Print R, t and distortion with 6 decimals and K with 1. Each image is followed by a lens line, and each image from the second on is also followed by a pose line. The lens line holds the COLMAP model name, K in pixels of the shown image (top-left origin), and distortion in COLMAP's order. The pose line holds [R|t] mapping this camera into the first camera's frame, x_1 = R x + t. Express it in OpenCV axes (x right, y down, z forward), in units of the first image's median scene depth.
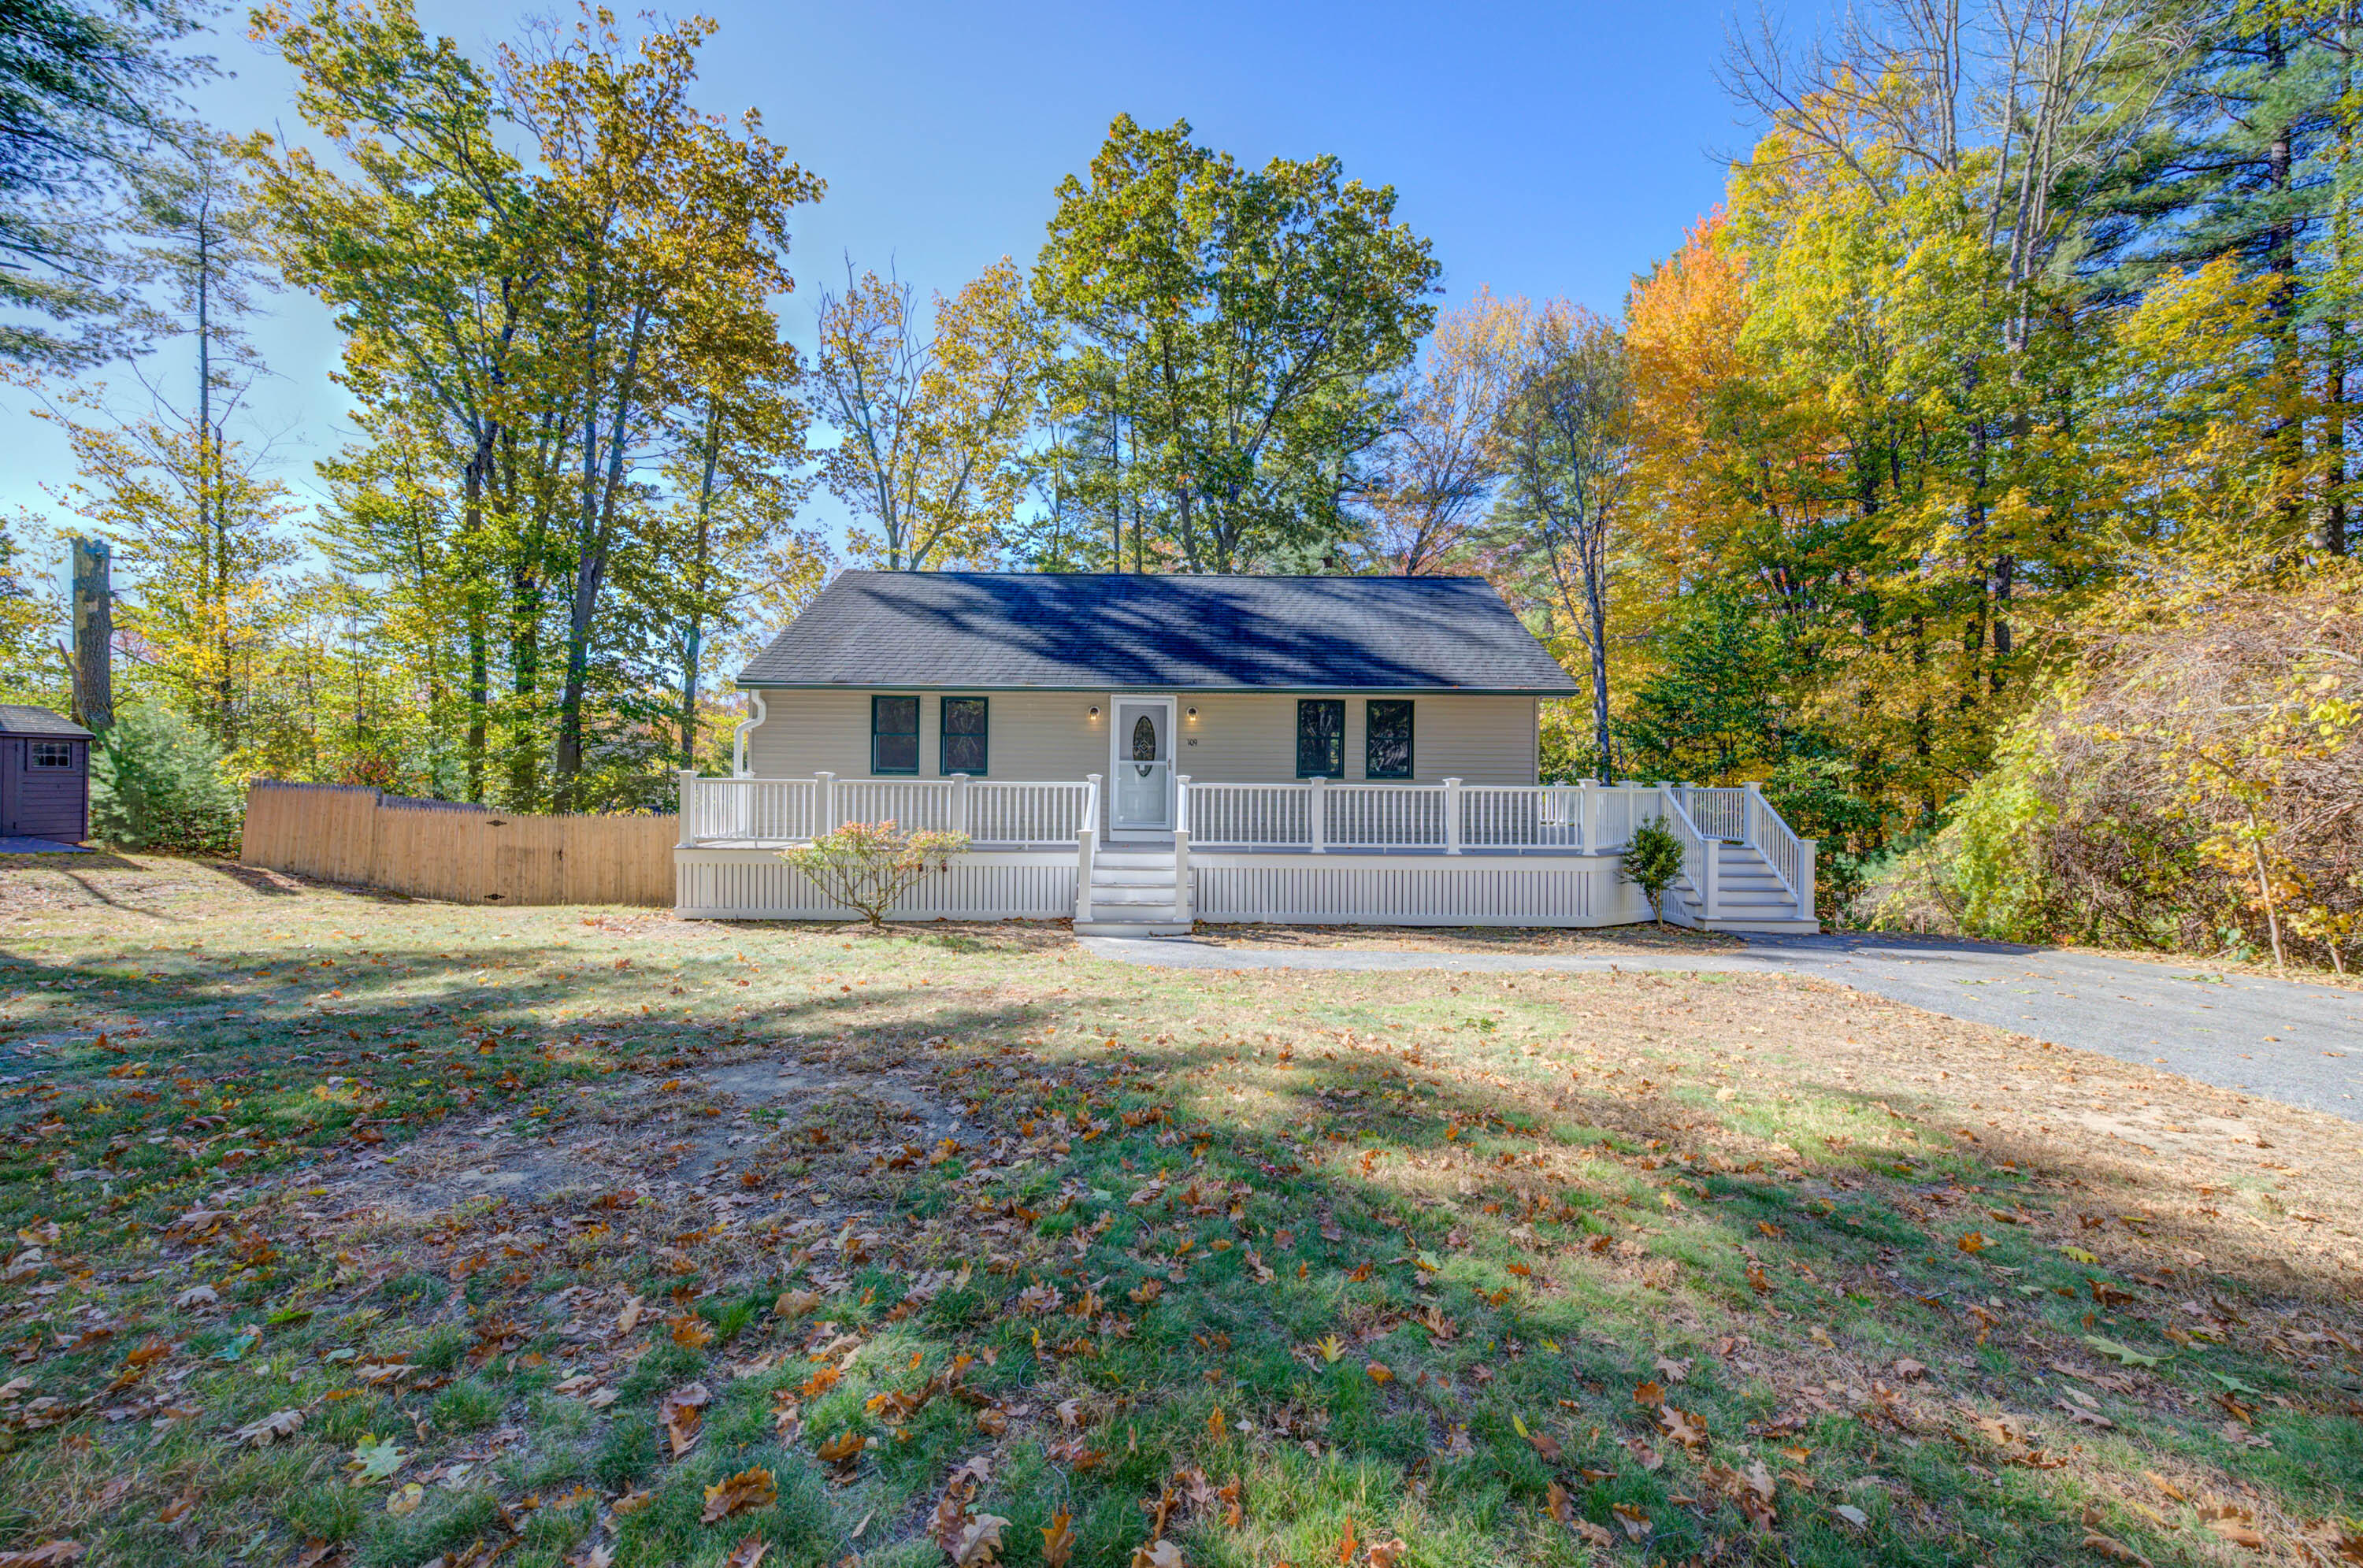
lens RADIAL K [[931.5, 0, 1187.4], [0, 931.5, 781.0], [0, 0, 1]] dist [0.001305, -0.003376]
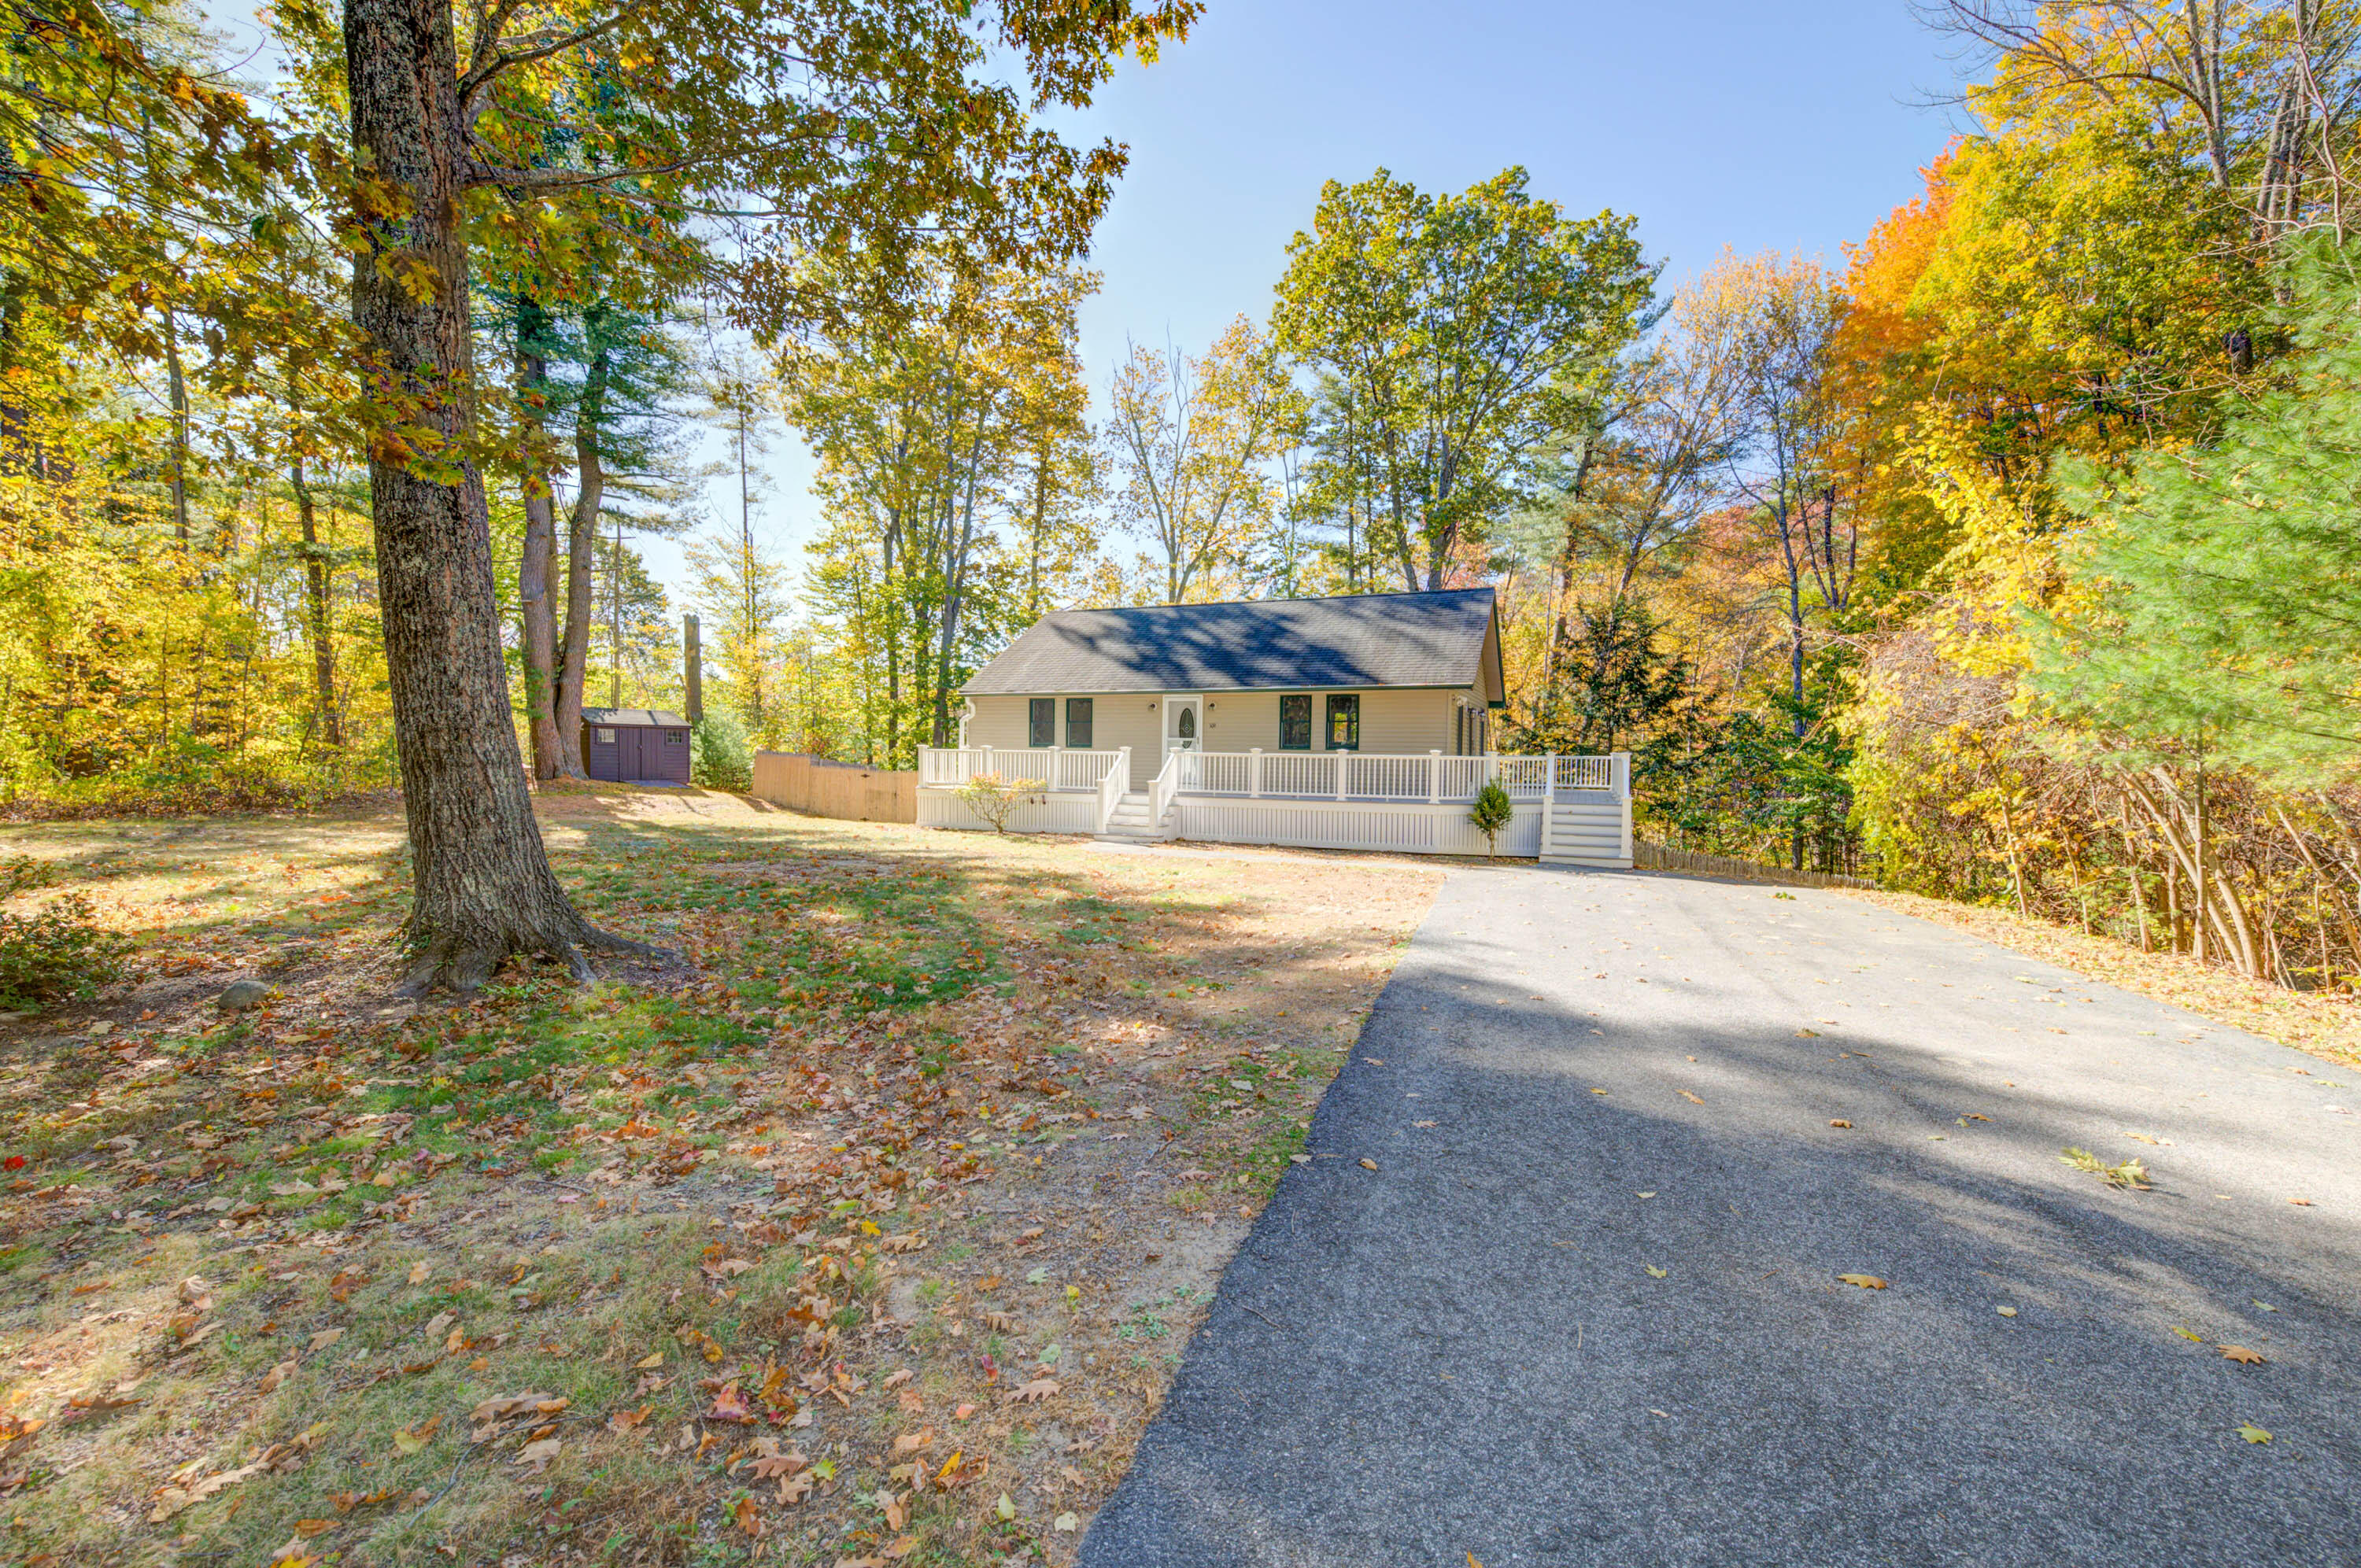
lens RADIAL K [[919.4, 0, 1179.4], [0, 919.4, 793.8], [0, 0, 1]] dist [-0.000262, -0.003261]
pose [[0.921080, 0.018953, -0.388911, 0.433934], [-0.002248, 0.999057, 0.043363, 0.003368], [0.389366, -0.039066, 0.920254, -0.316802]]
